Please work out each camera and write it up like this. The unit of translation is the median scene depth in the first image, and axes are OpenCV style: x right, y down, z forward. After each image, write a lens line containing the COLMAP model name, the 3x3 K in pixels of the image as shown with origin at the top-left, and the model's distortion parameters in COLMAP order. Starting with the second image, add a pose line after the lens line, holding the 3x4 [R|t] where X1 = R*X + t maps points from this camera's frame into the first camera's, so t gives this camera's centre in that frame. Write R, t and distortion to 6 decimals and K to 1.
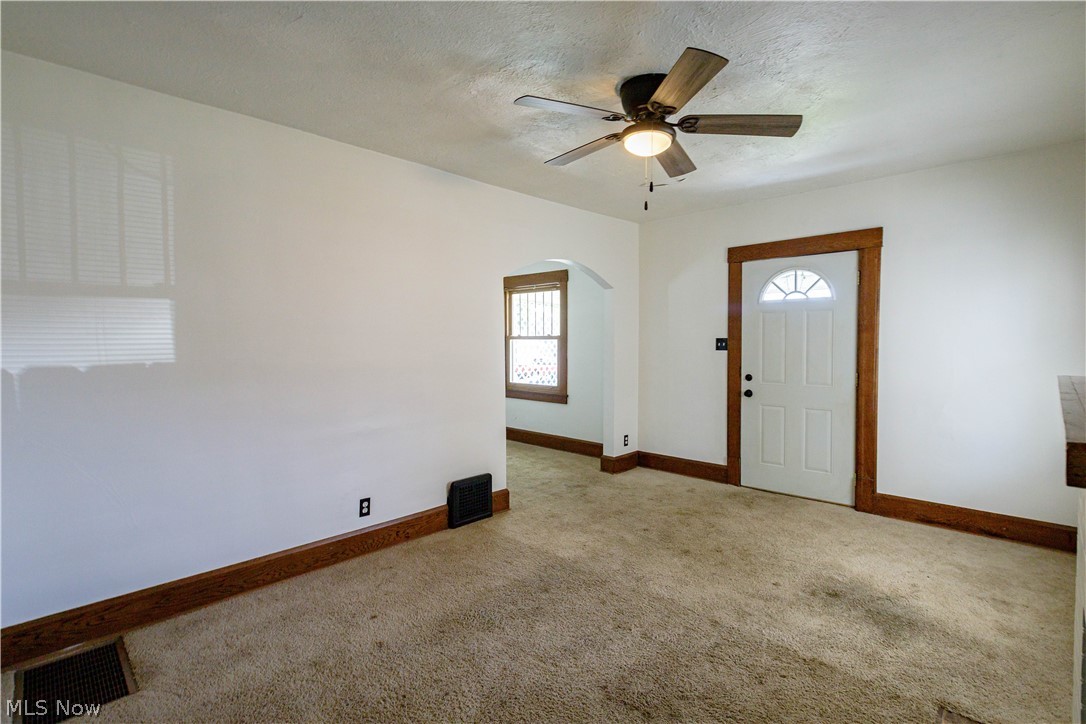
lens RADIAL K [[511.7, 0, 545.3], [0, 511.7, 358.3], [0, 0, 1]] dist [0.001108, -0.000450]
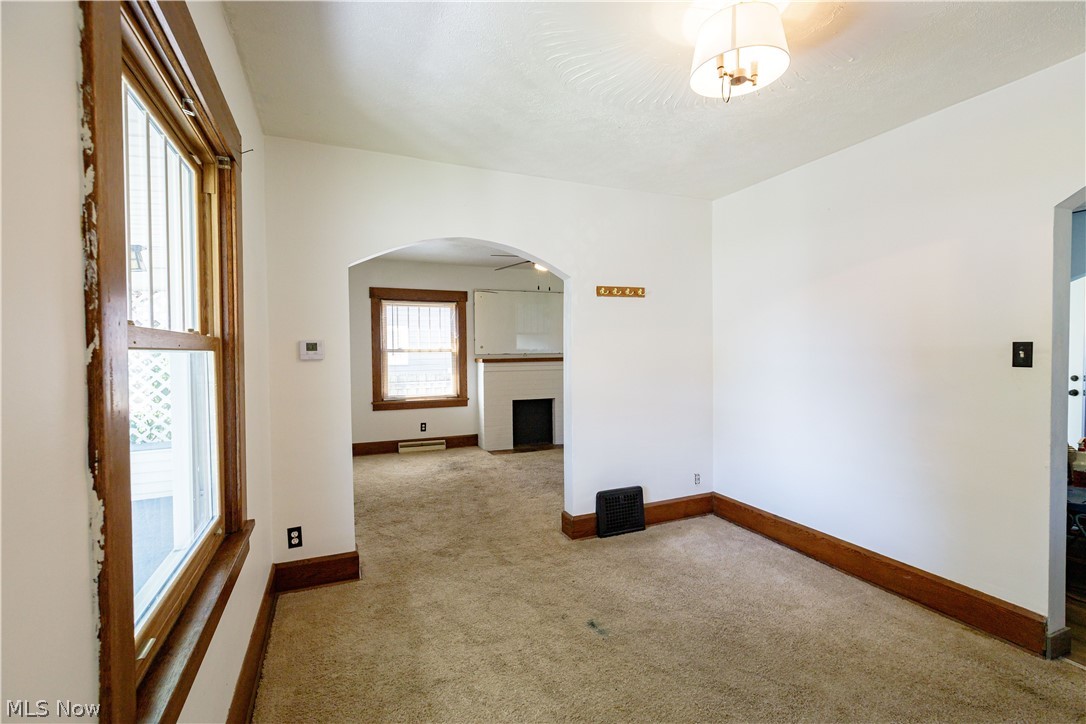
lens RADIAL K [[479.7, 0, 543.0], [0, 479.7, 362.0], [0, 0, 1]] dist [0.001793, 0.000487]
pose [[-0.925706, 0.004239, 0.378221, -0.365120], [0.027170, 0.998099, 0.055314, -0.059795], [-0.377268, 0.061481, -0.924061, 1.782483]]
